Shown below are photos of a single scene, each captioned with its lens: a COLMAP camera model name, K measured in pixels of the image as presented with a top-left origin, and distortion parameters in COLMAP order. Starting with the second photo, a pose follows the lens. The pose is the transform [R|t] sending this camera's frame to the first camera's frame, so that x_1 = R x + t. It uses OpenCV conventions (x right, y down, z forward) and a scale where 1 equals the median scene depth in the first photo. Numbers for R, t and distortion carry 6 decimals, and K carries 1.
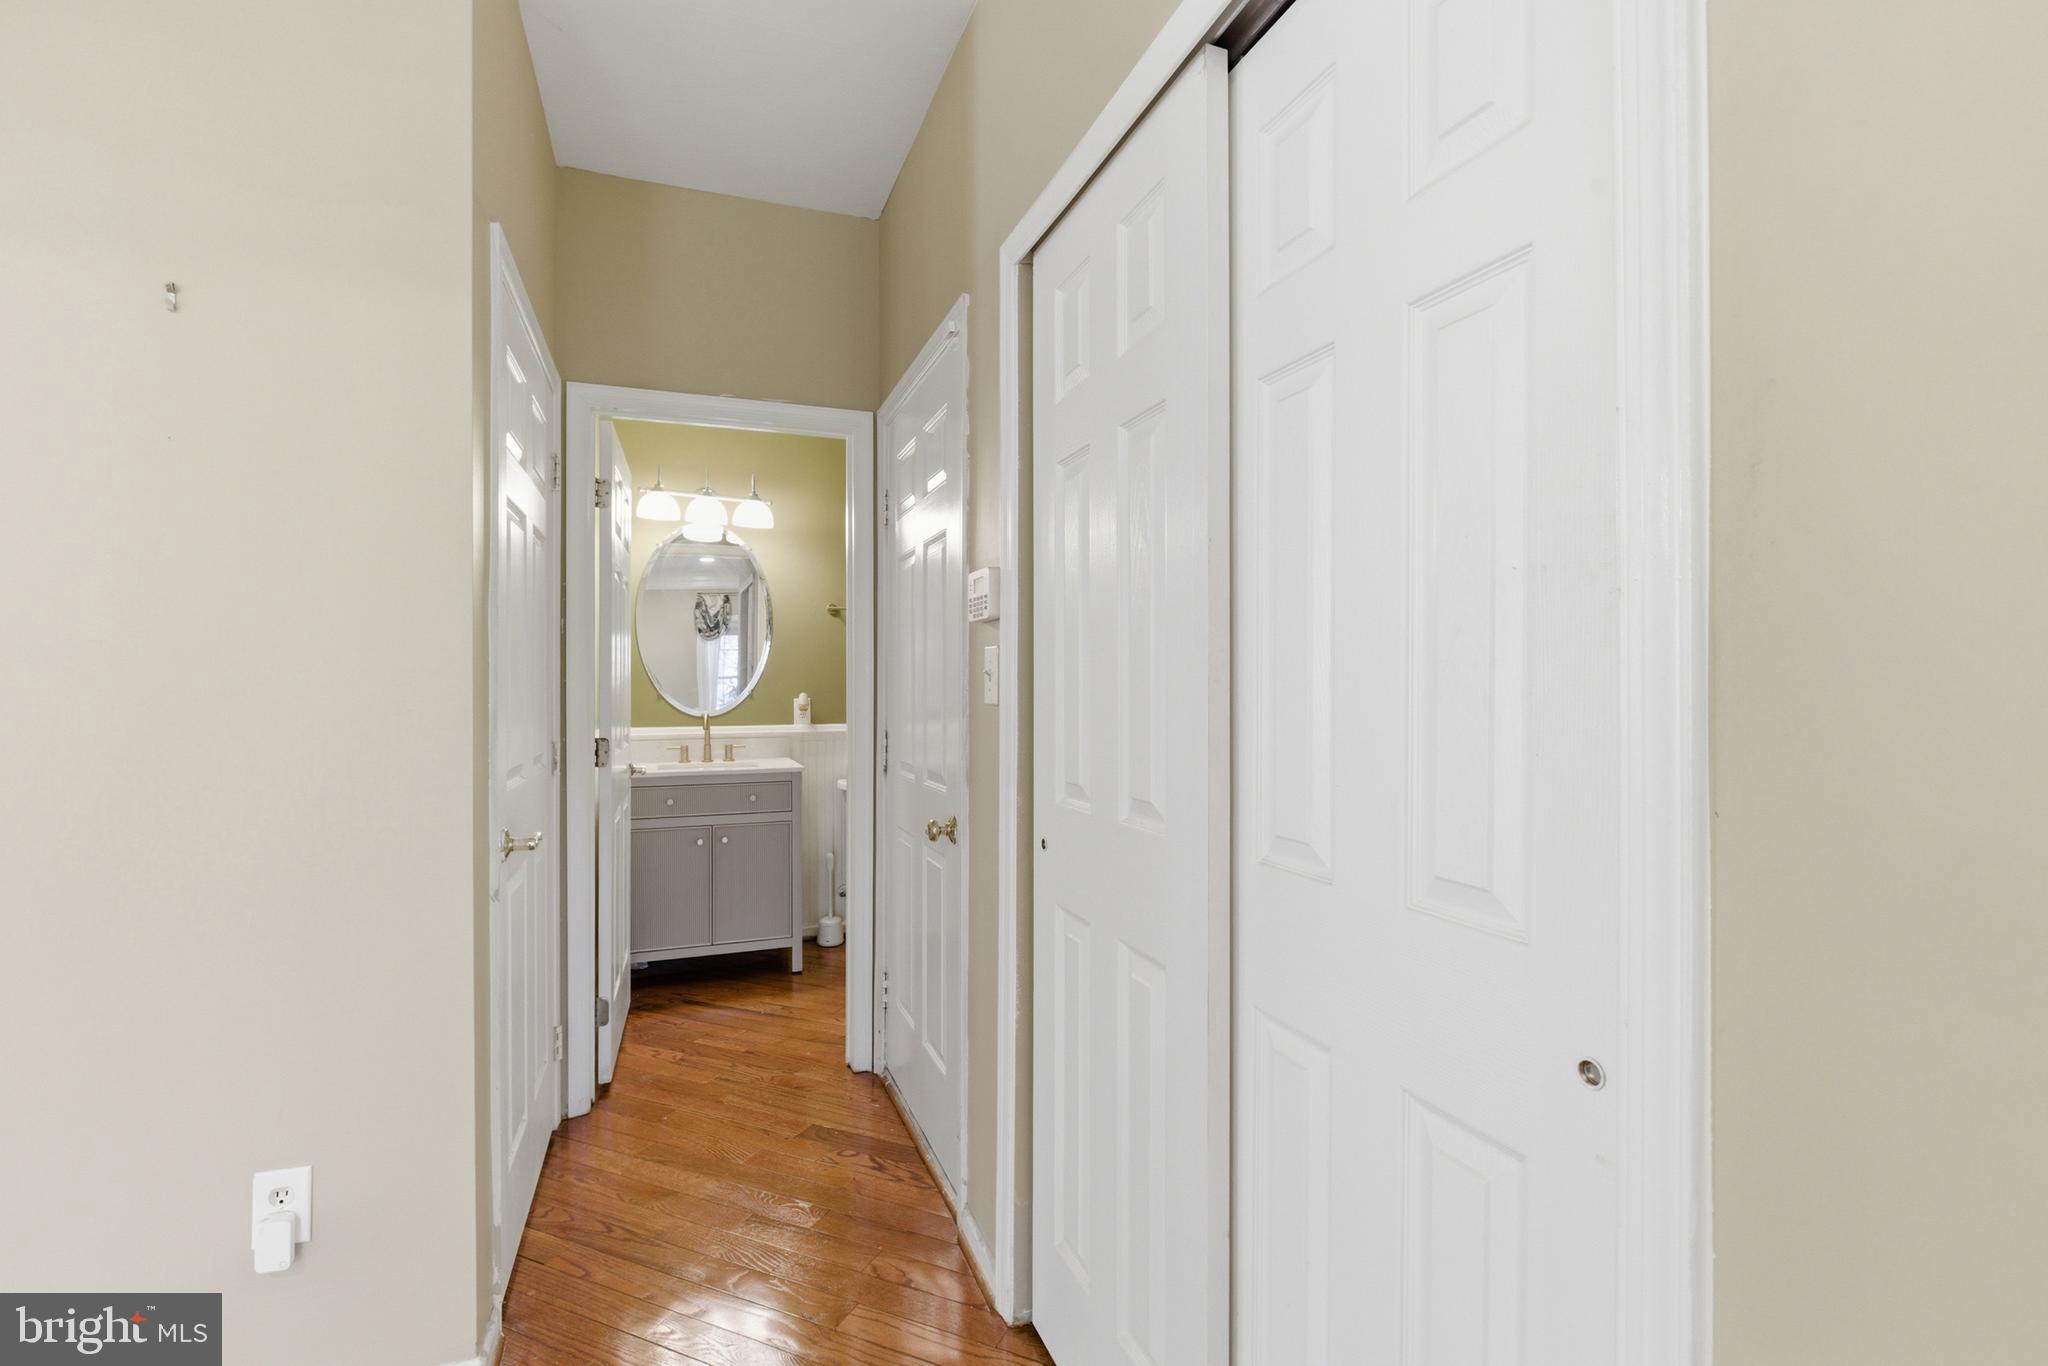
lens RADIAL K [[920.6, 0, 1018.3], [0, 920.6, 679.9], [0, 0, 1]] dist [-0.003500, 0.000243]
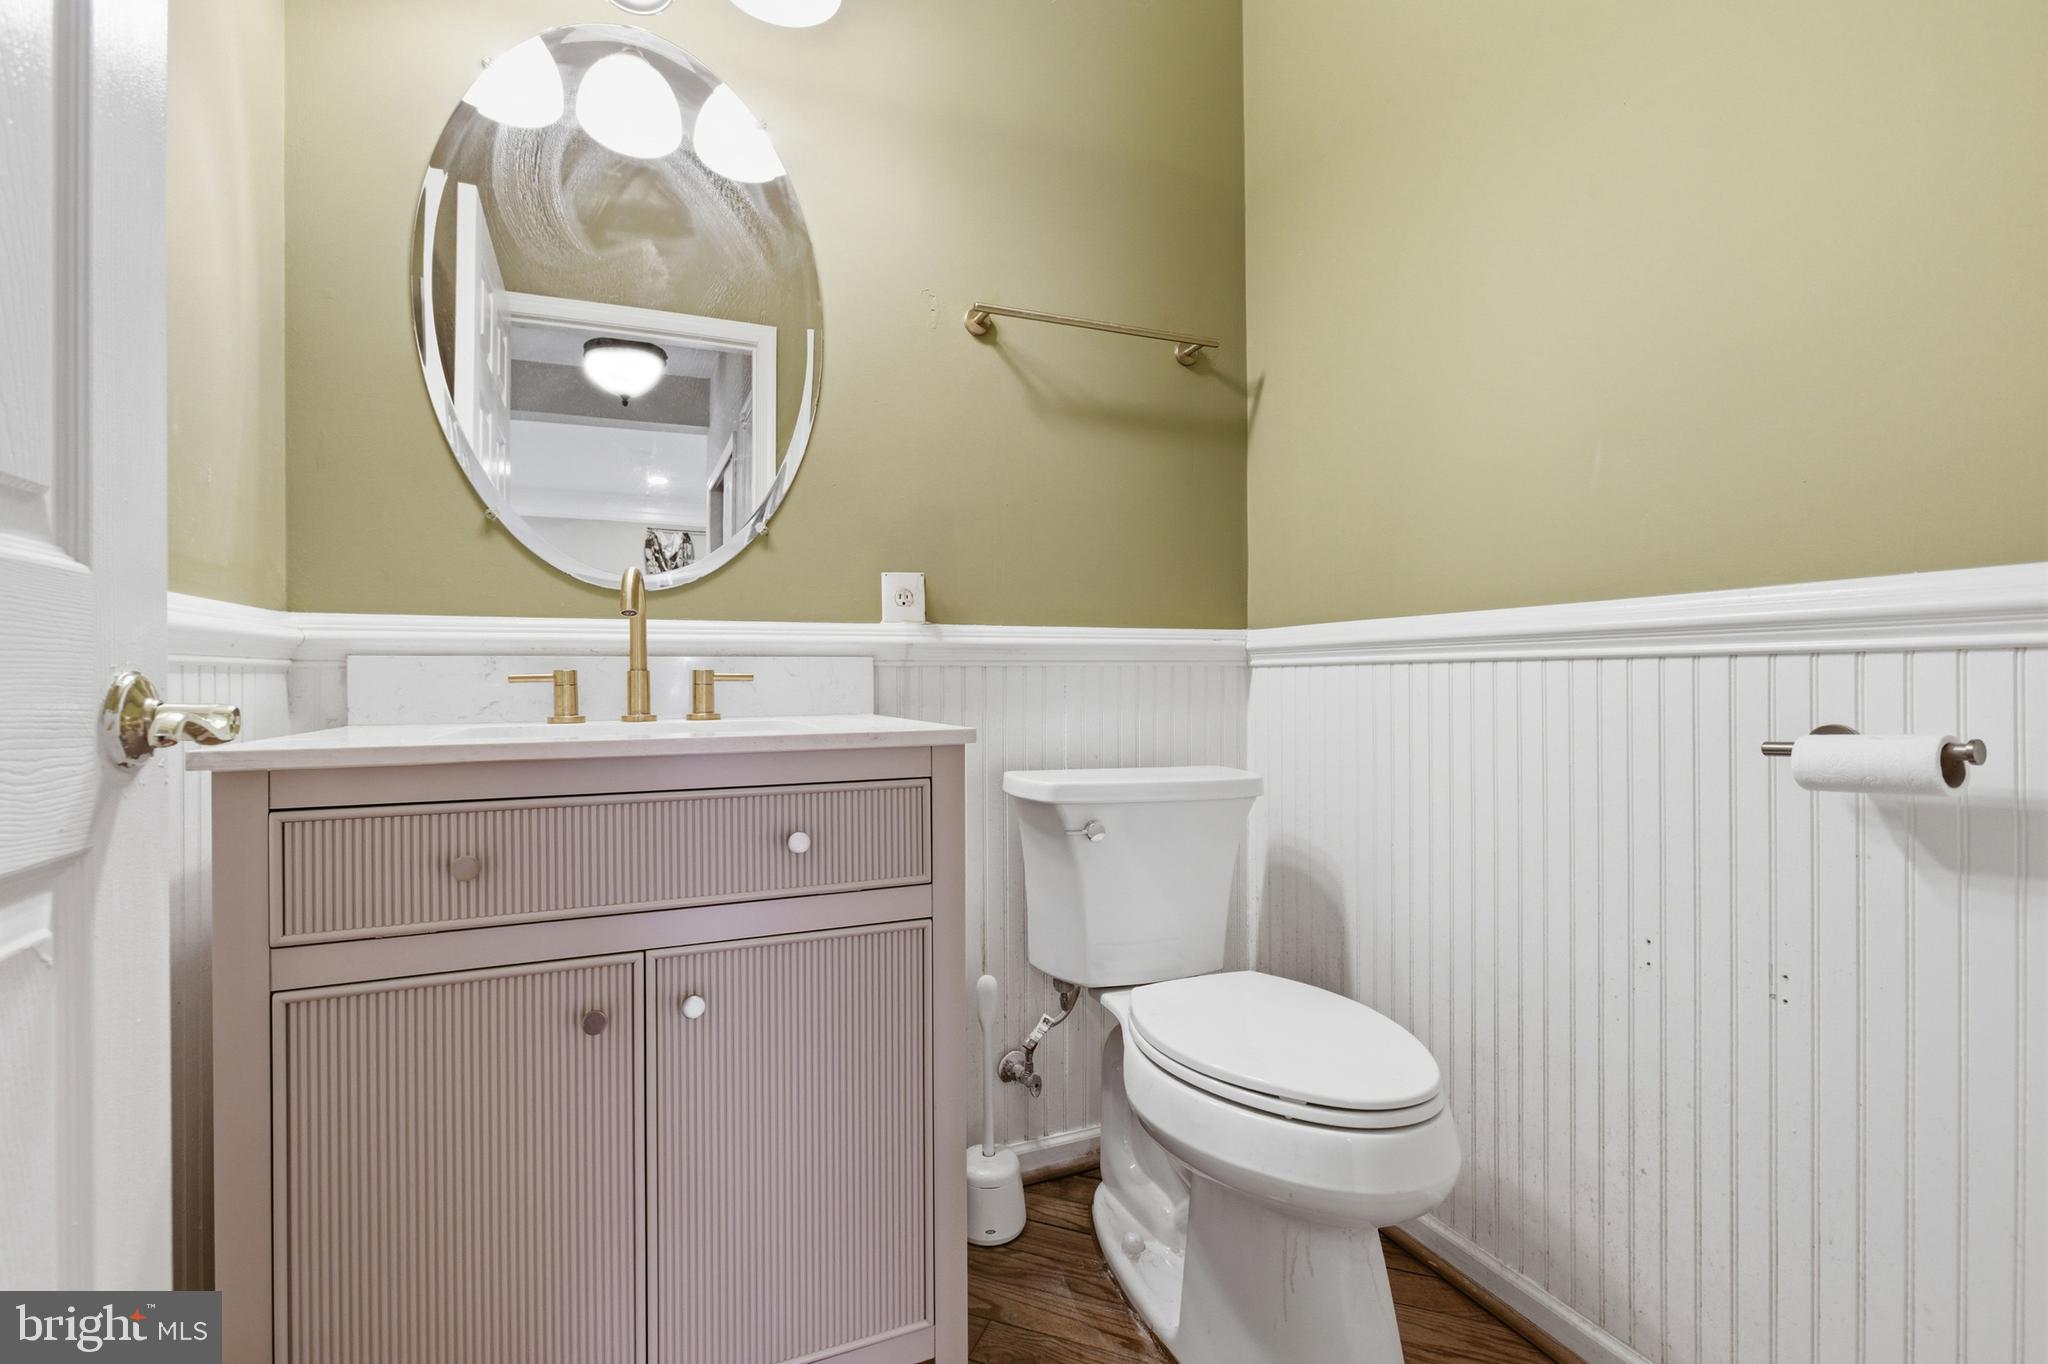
lens RADIAL K [[920.6, 0, 1018.3], [0, 920.6, 678.9], [0, 0, 1]] dist [-0.003500, 0.000243]
pose [[0.999193, 0.000784, 0.040163, -0.210591], [-0.001075, 0.999973, 0.007228, 0.070055], [-0.040157, -0.007265, 0.999167, 0.651245]]
